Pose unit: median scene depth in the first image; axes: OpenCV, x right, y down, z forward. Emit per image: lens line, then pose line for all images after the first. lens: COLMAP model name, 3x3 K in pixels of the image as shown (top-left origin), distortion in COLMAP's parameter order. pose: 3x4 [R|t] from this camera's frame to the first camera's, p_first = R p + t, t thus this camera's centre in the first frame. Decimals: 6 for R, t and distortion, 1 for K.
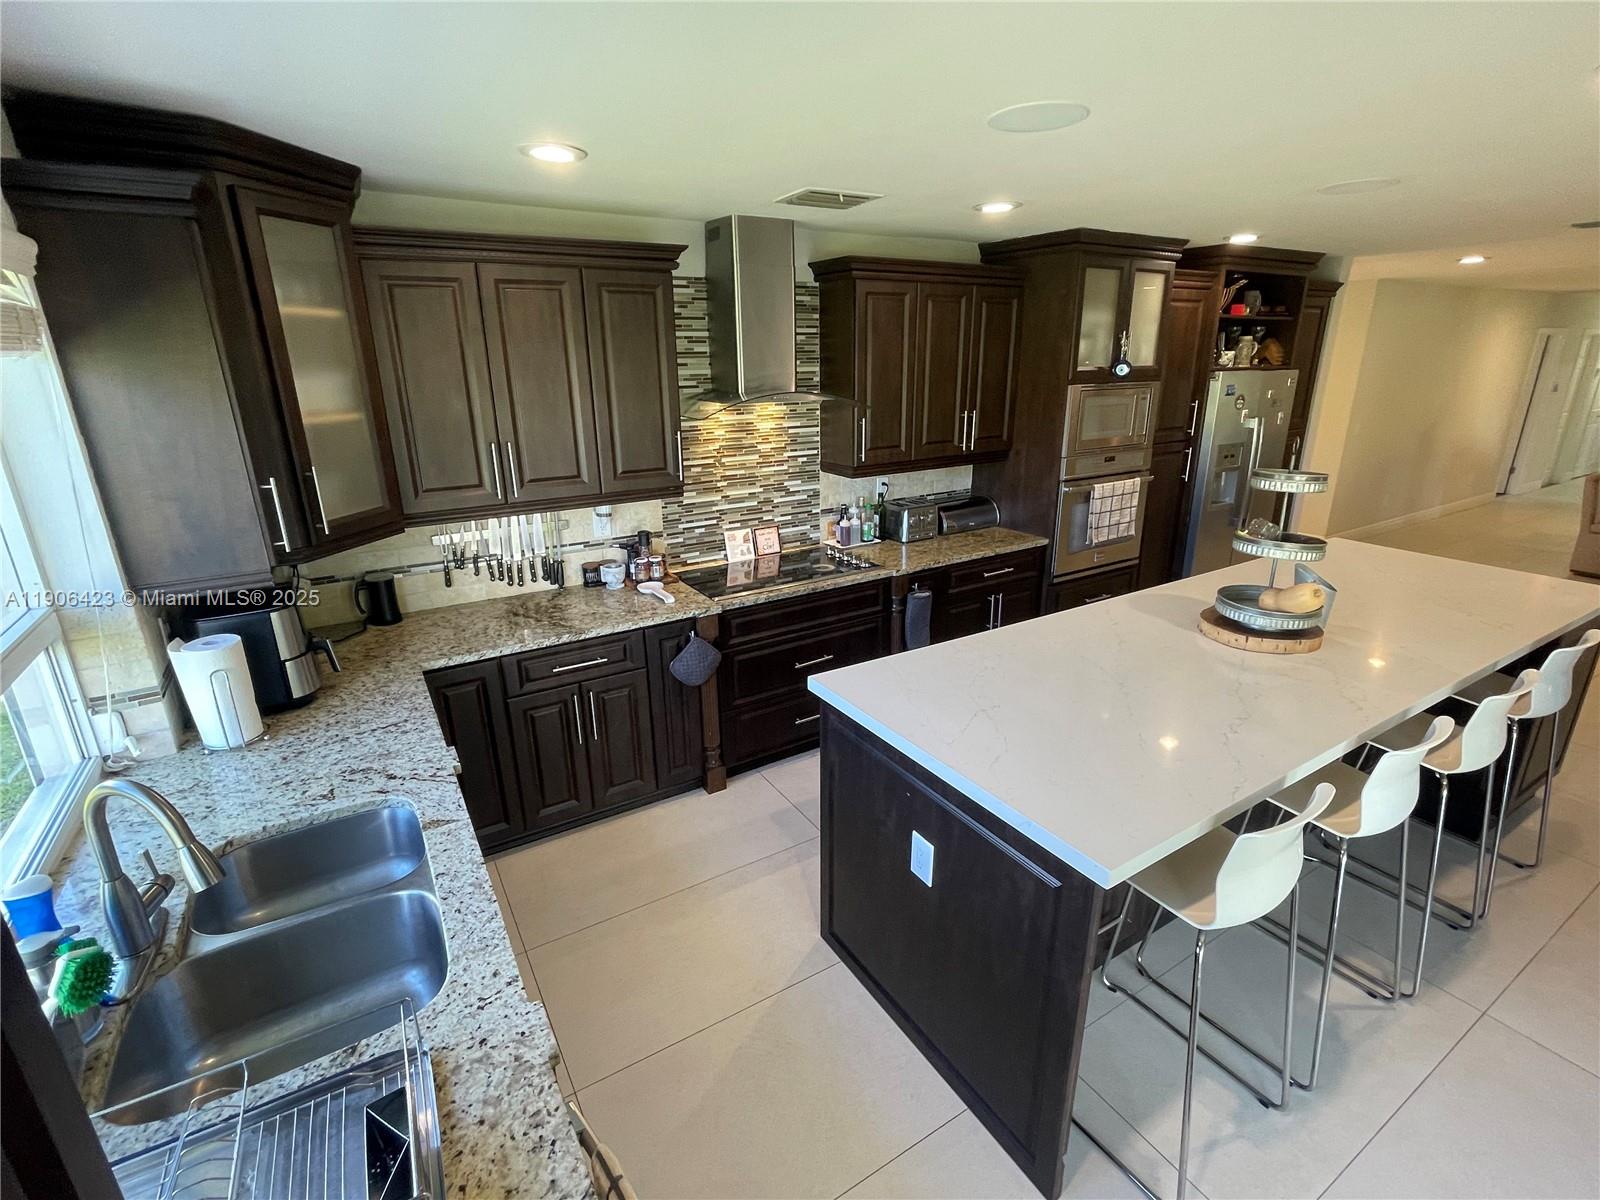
lens RADIAL K [[749.0, 0, 801.7], [0, 749.0, 593.5], [0, 0, 1]] dist [0.000114, 0.001254]
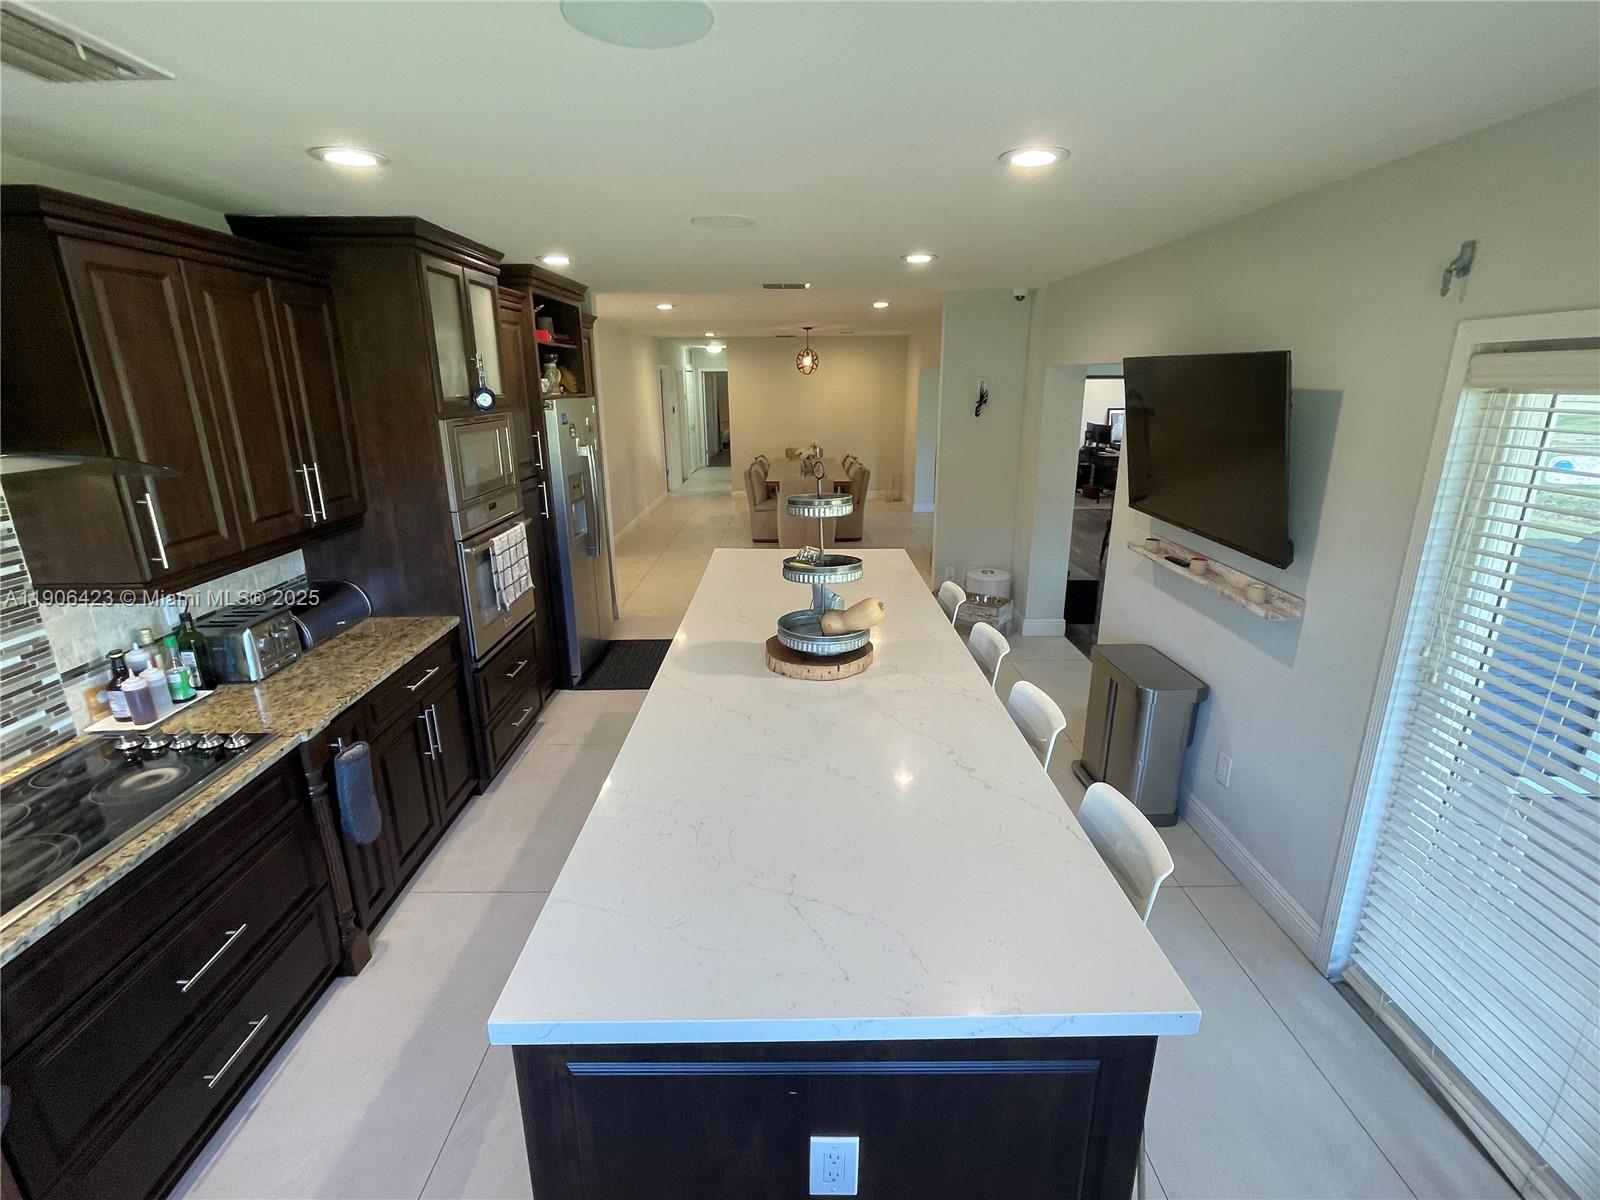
lens RADIAL K [[749.0, 0, 801.7], [0, 749.0, 593.5], [0, 0, 1]] dist [0.000114, 0.001254]
pose [[0.517725, -0.228750, 0.824399, -0.125729], [0.259923, 0.960102, 0.103172, -0.086177], [-0.815108, 0.160865, 0.556527, 0.284321]]
